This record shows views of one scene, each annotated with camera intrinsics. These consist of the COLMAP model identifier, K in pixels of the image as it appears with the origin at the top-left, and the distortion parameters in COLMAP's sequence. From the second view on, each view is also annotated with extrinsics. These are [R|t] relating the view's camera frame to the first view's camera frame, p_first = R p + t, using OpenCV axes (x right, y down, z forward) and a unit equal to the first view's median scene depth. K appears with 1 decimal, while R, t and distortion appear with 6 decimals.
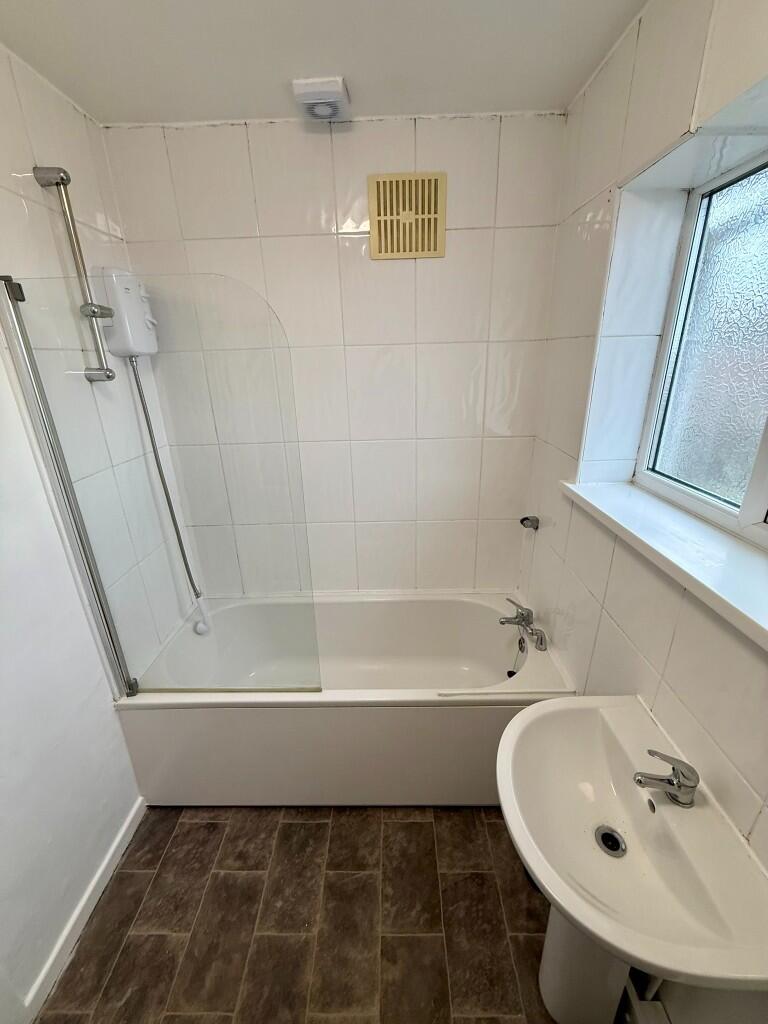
lens RADIAL K [[405.4, 0, 383.5], [0, 405.4, 508.8], [0, 0, 1]] dist [-0.001807, -0.000365]
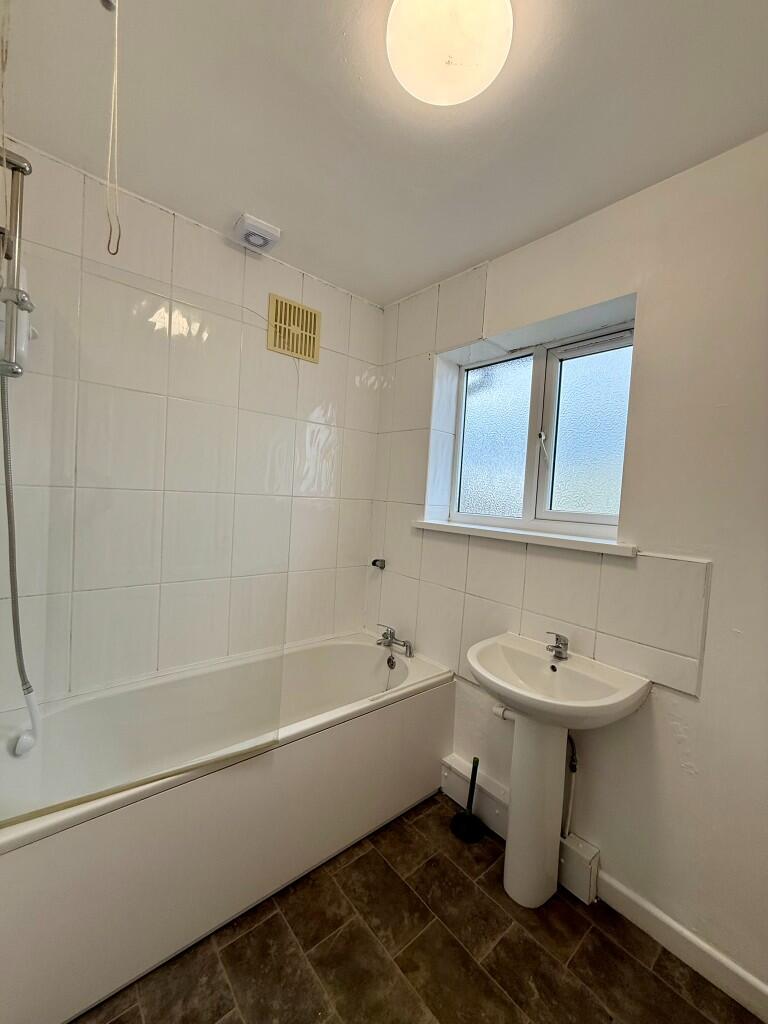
lens RADIAL K [[405.4, 0, 383.5], [0, 405.4, 508.8], [0, 0, 1]] dist [-0.001807, -0.000365]
pose [[0.751948, 0.046821, 0.657557, -0.619932], [0.155125, 0.956897, -0.245528, 0.239230], [-0.640711, 0.286627, 0.712274, 0.028025]]
